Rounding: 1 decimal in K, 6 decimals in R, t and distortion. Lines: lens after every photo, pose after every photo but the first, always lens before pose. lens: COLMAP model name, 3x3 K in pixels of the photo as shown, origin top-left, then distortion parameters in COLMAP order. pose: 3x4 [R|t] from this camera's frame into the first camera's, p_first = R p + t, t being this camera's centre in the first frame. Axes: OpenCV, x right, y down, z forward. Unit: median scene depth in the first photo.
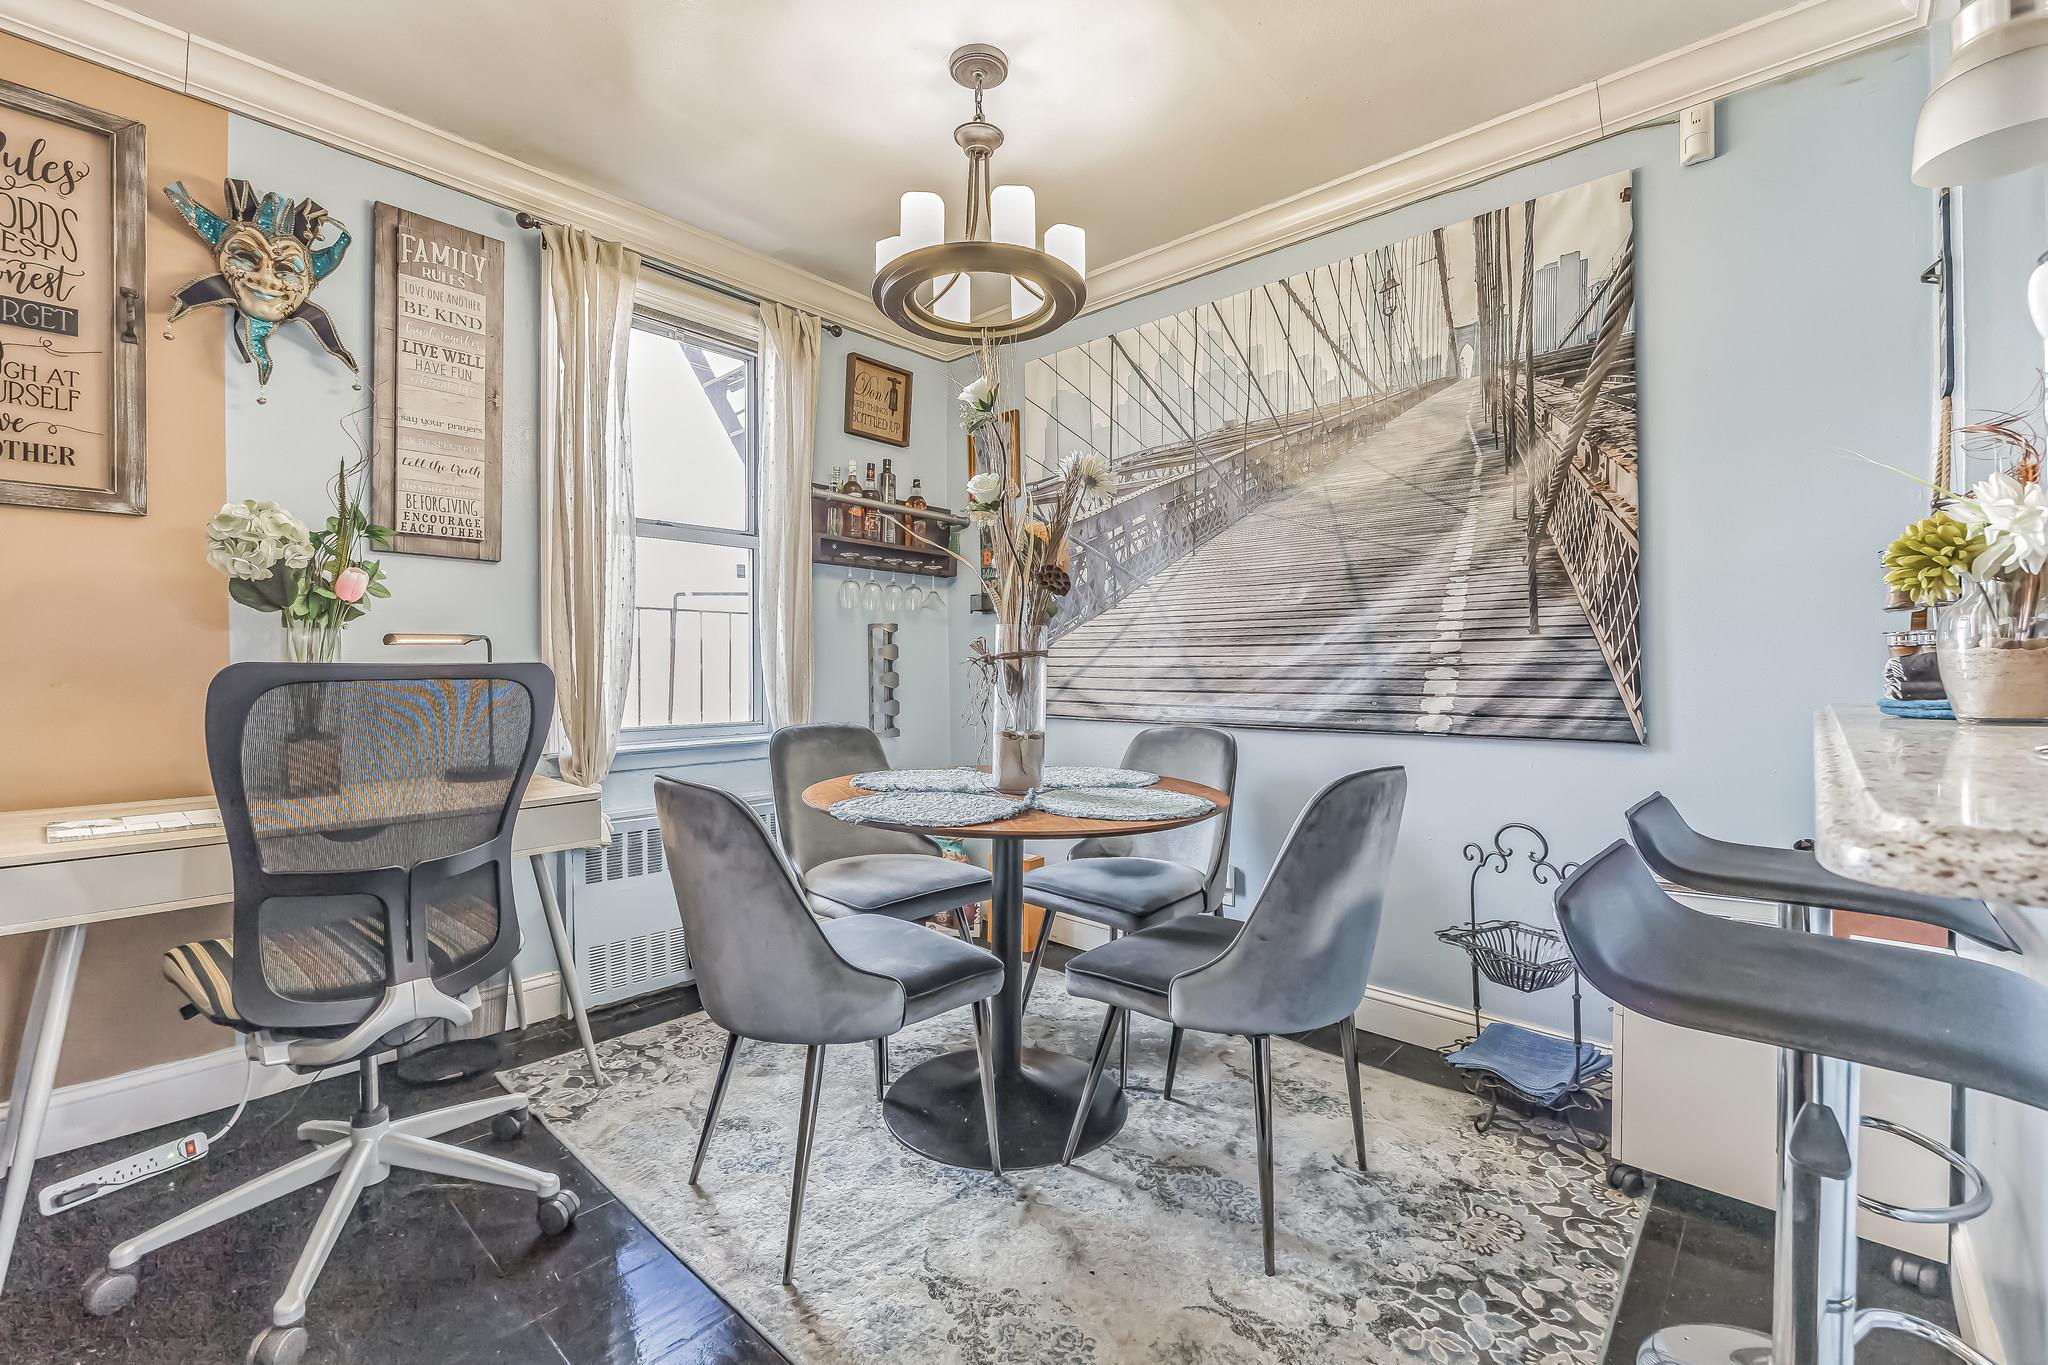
lens RADIAL K [[888.4, 0, 1024.0], [0, 888.4, 682.5], [0, 0, 1]] dist [-0.002370, -0.000217]
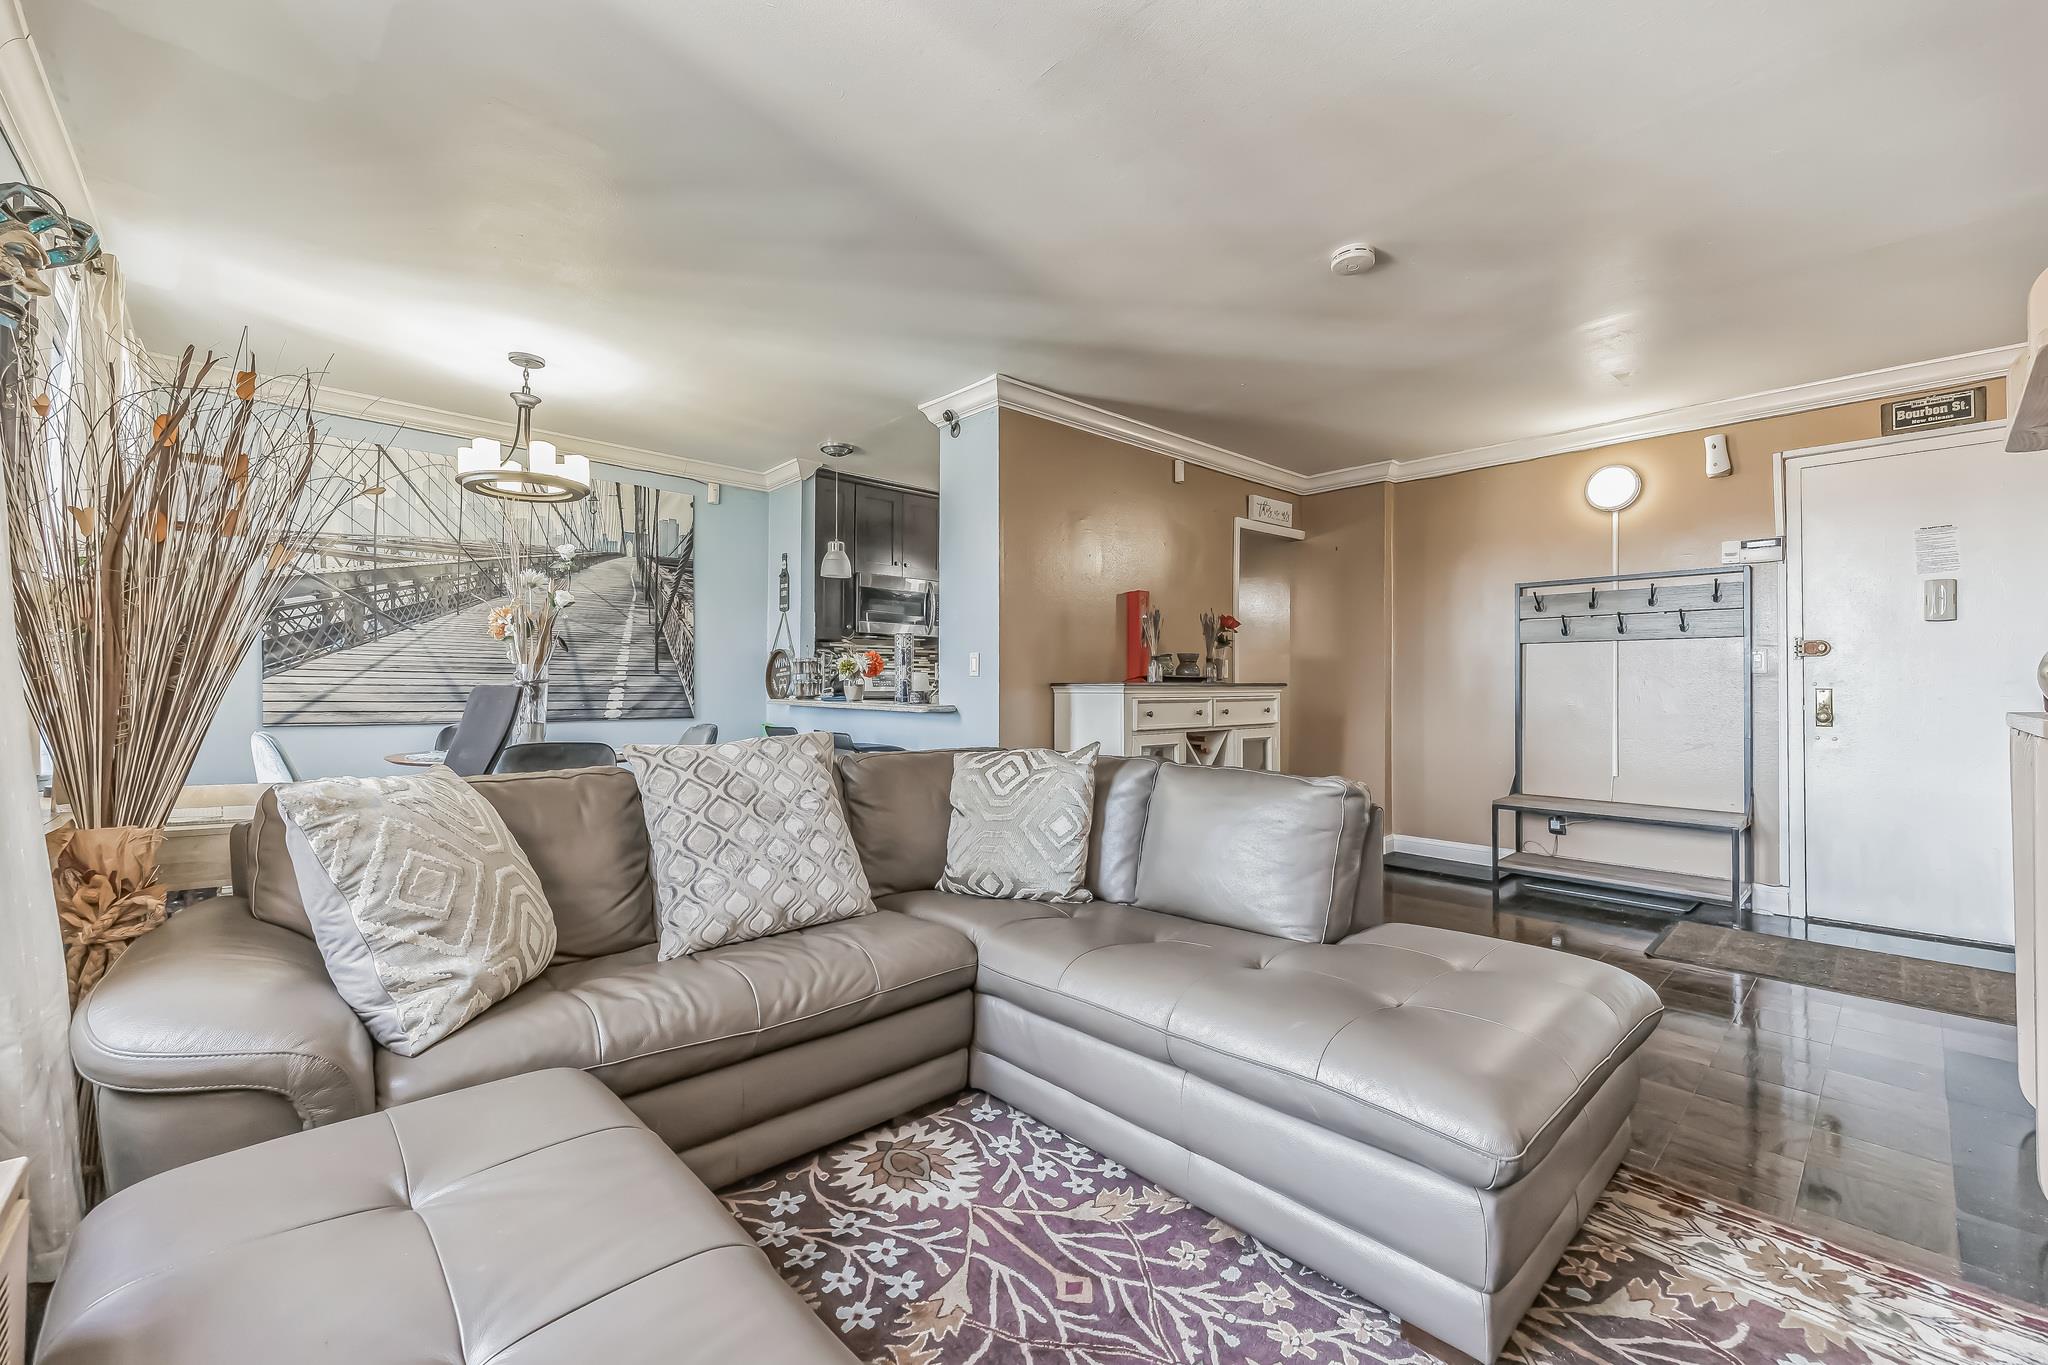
lens RADIAL K [[821.9, 0, 1024.0], [0, 821.9, 682.5], [0, 0, 1]] dist [0.000190, -0.000328]
pose [[0.079815, 0.008803, 0.996771, -1.456359], [0.006449, 0.999936, -0.009347, -0.004183], [-0.996789, 0.007174, 0.079753, -0.137915]]
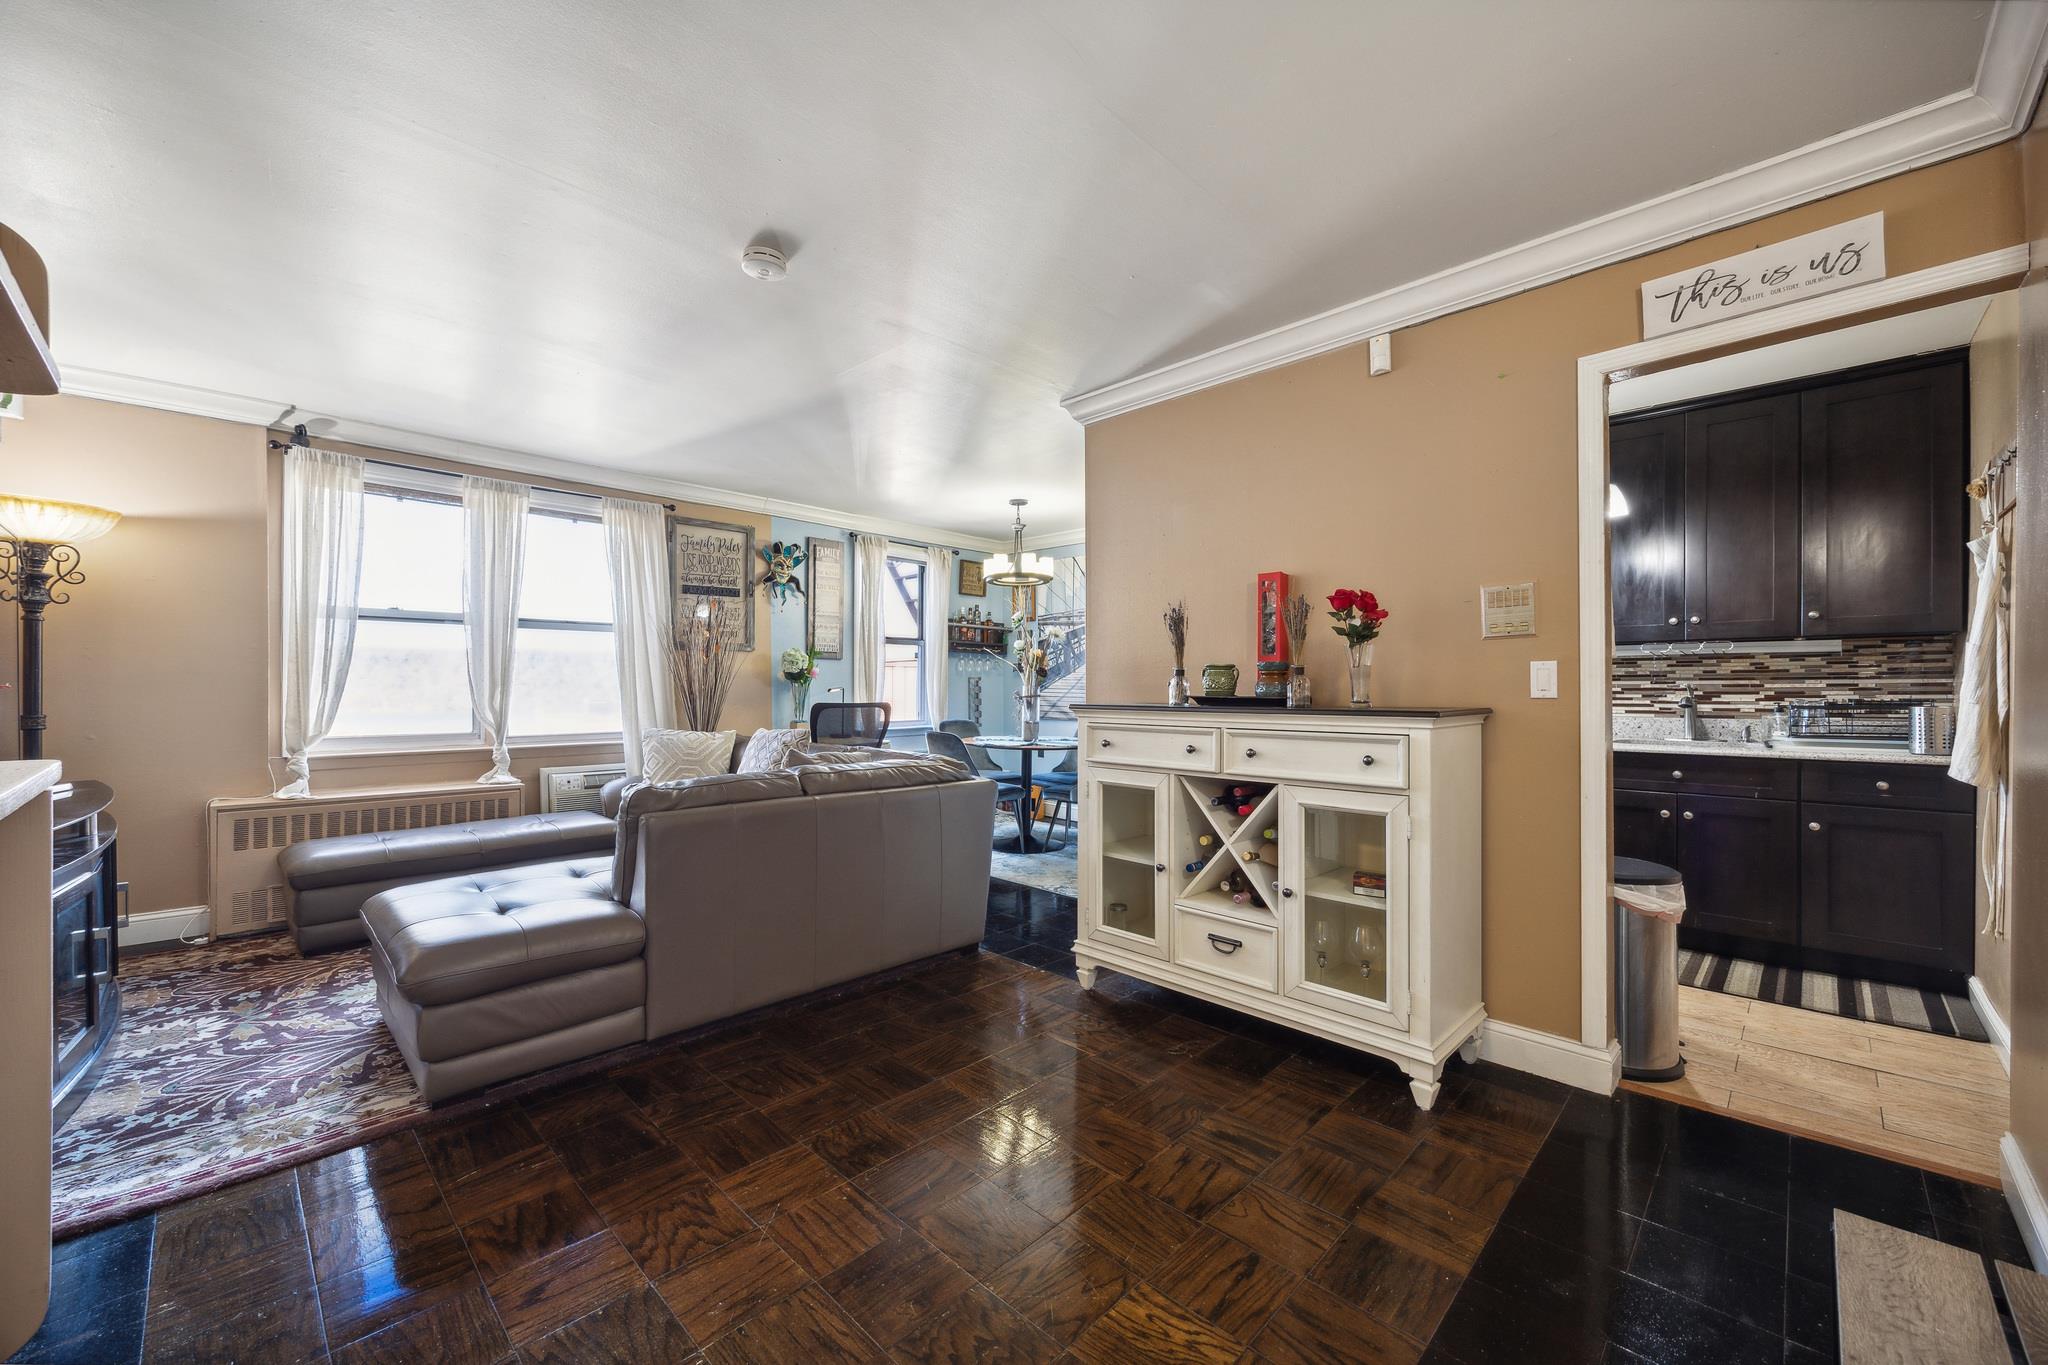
lens RADIAL K [[808.5, 0, 1024.0], [0, 808.5, 682.5], [0, 0, 1]] dist [0.000998, 0.000217]
pose [[0.999256, 0.005462, -0.038184, 0.067290], [-0.006036, 0.999870, -0.014945, -0.033213], [0.038097, 0.015165, 0.999159, -1.532056]]
